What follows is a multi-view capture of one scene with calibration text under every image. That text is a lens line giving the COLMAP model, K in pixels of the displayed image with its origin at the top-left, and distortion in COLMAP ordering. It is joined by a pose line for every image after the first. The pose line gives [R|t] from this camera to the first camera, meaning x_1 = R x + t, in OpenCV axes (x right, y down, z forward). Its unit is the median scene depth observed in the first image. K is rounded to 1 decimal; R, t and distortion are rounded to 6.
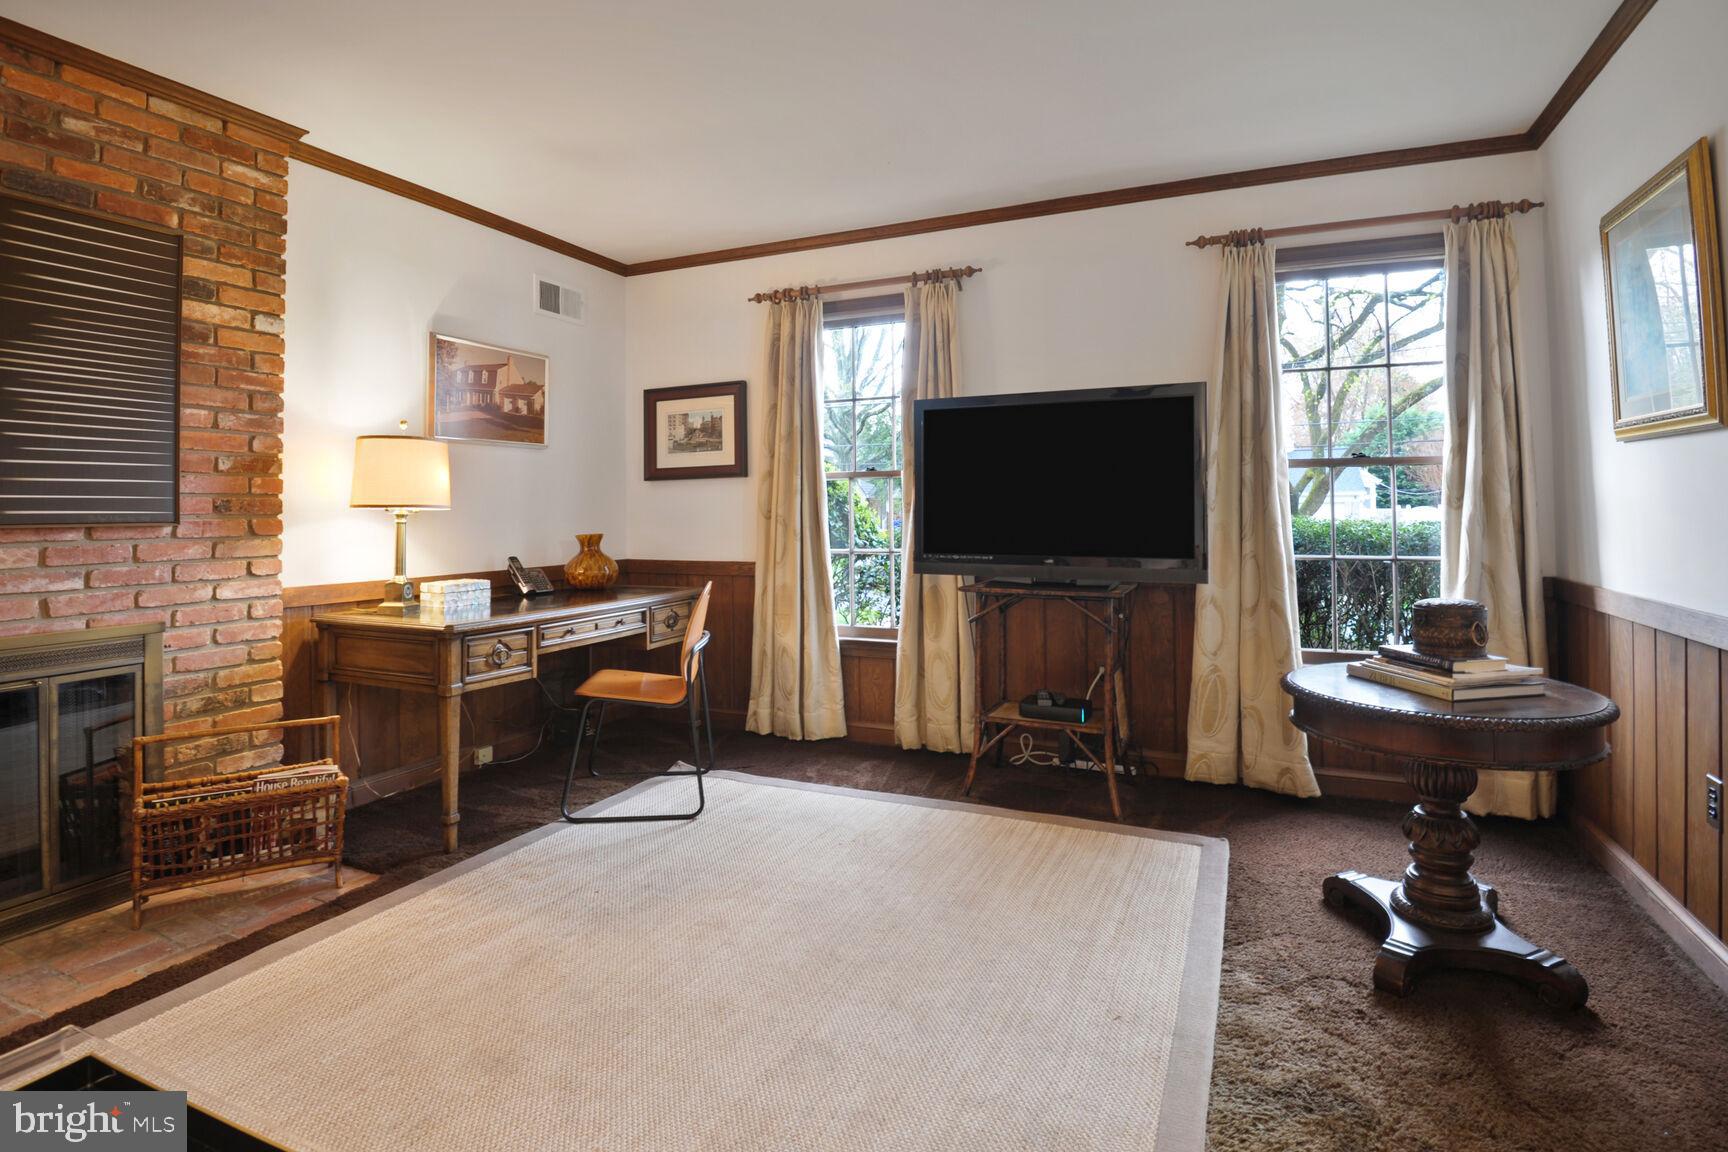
lens RADIAL K [[864.1, 0, 867.5], [0, 864.1, 490.6], [0, 0, 1]] dist [-0.003026, -0.028034]
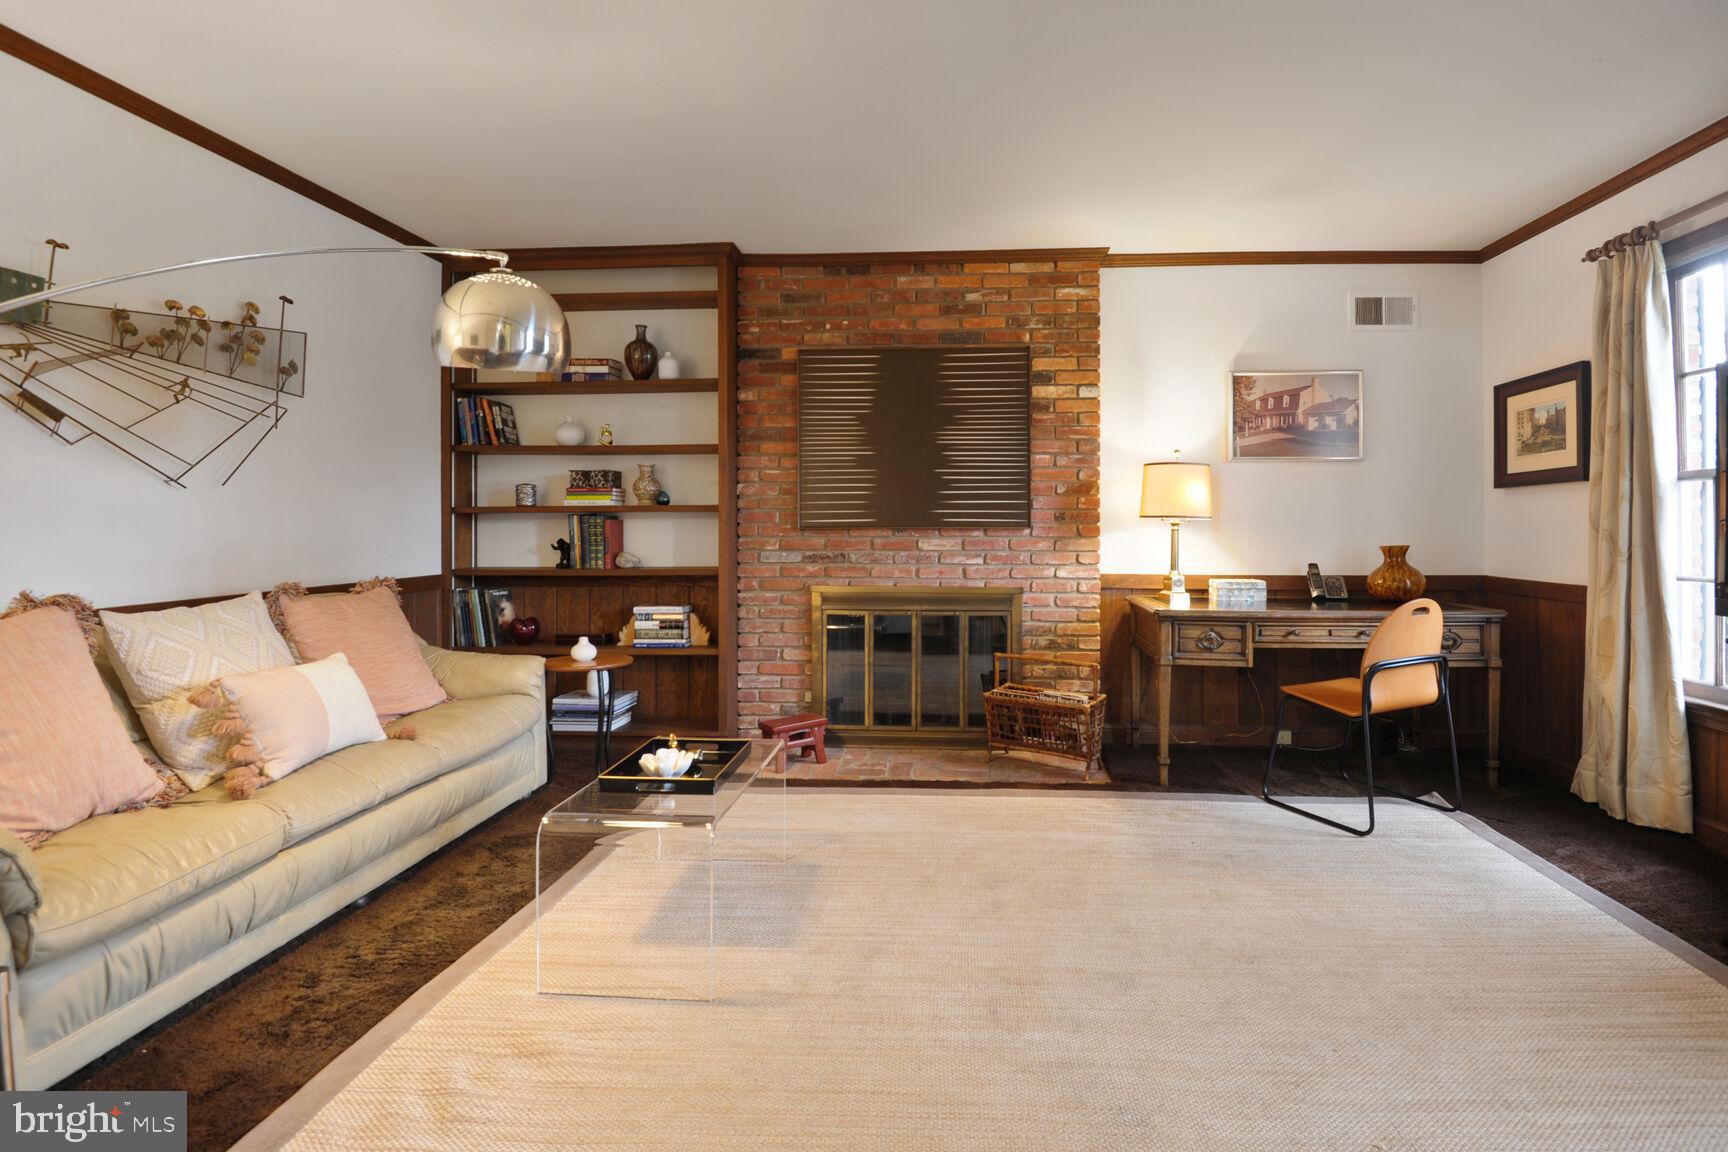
lens RADIAL K [[838.8, 0, 901.1], [0, 838.8, 532.6], [0, 0, 1]] dist [0.000053, -0.024087]
pose [[0.346926, 0.018443, -0.937711, 0.538733], [0.015390, 0.999560, 0.025353, 0.004252], [0.937766, -0.023227, 0.346489, 0.204464]]
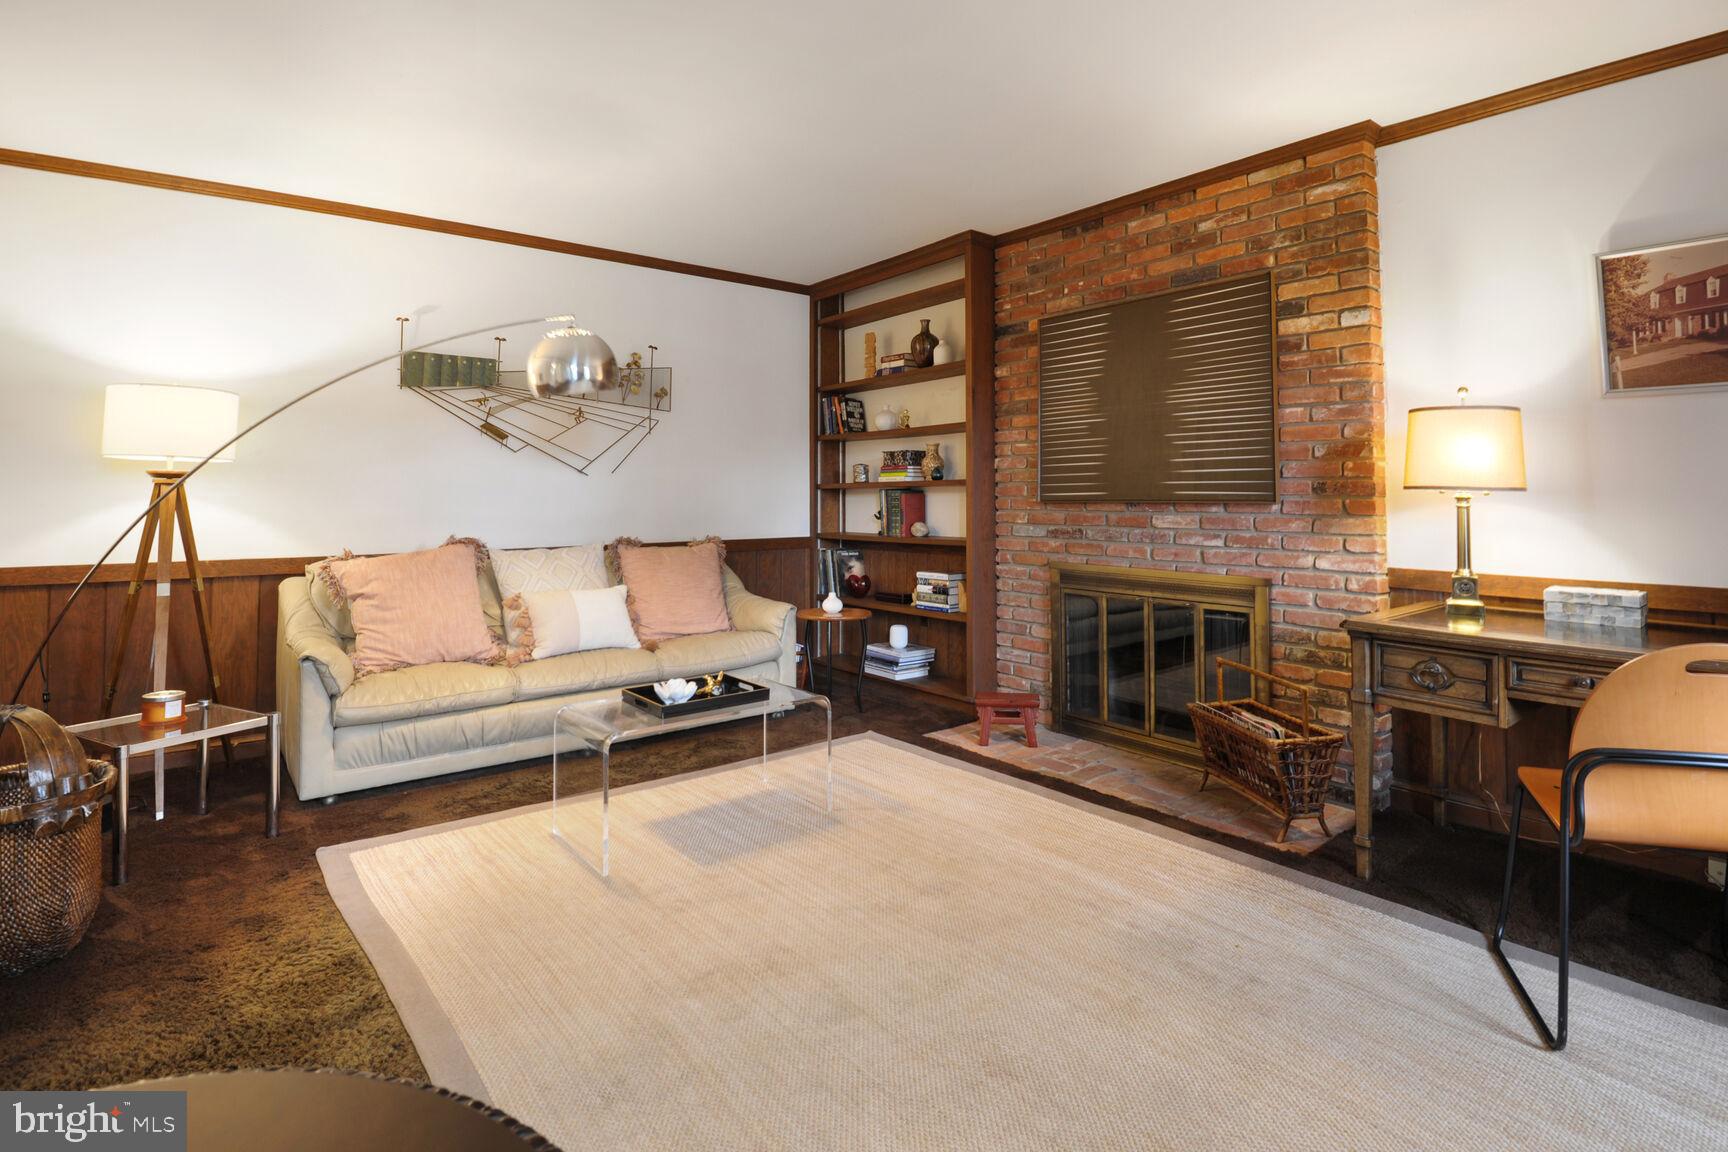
lens RADIAL K [[832.2, 0, 868.2], [0, 832.2, 477.1], [0, 0, 1]] dist [-0.000741, -0.039251]
pose [[-0.447400, -0.010094, -0.894277, 0.500517], [0.022913, 0.999479, -0.022744, 0.014442], [0.894041, -0.030666, -0.446935, 0.925286]]
